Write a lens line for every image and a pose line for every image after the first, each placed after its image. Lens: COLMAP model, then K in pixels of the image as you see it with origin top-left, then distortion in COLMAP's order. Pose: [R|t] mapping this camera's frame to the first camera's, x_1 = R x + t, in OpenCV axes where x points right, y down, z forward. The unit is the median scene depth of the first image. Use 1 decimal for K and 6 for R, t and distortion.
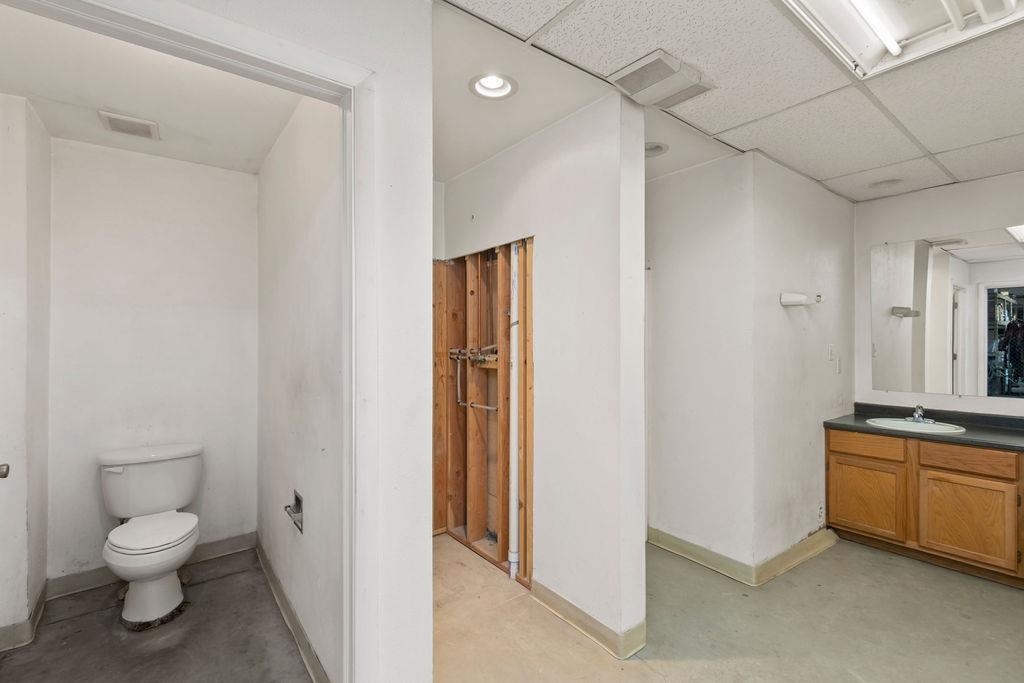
lens RADIAL K [[459.9, 0, 512.7], [0, 459.9, 340.0], [0, 0, 1]] dist [0.012967, -0.005088]
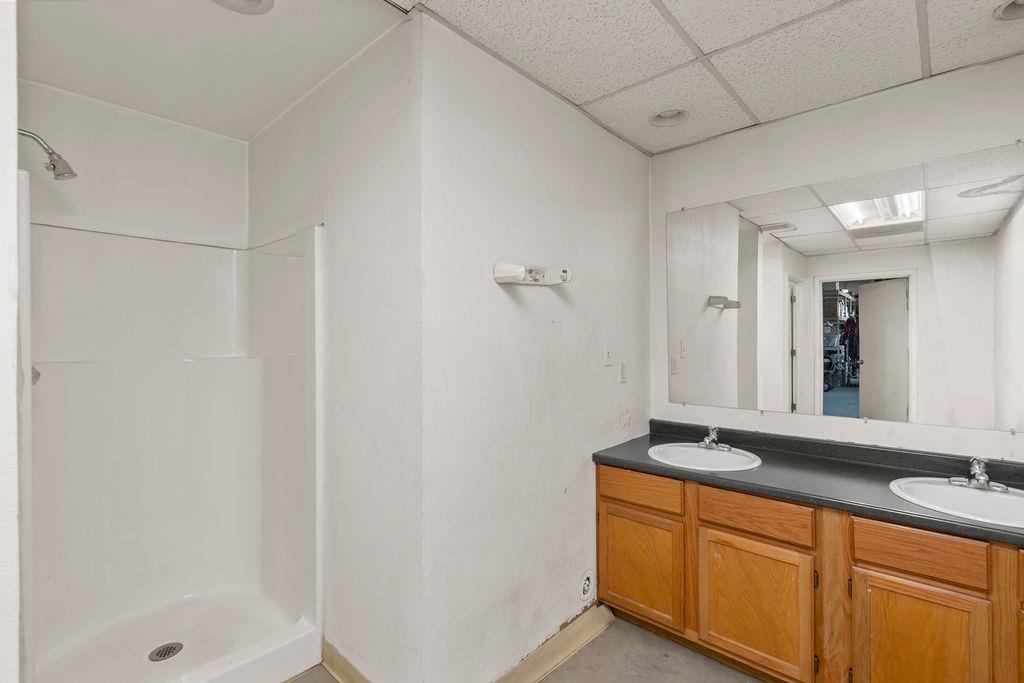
lens RADIAL K [[459.9, 0, 509.3], [0, 459.9, 339.4], [0, 0, 1]] dist [0.012967, -0.005088]
pose [[0.984387, -0.007766, 0.175844, 0.437686], [0.006976, 0.999963, 0.005106, -0.002155], [-0.175878, -0.003799, 0.984405, 0.342598]]
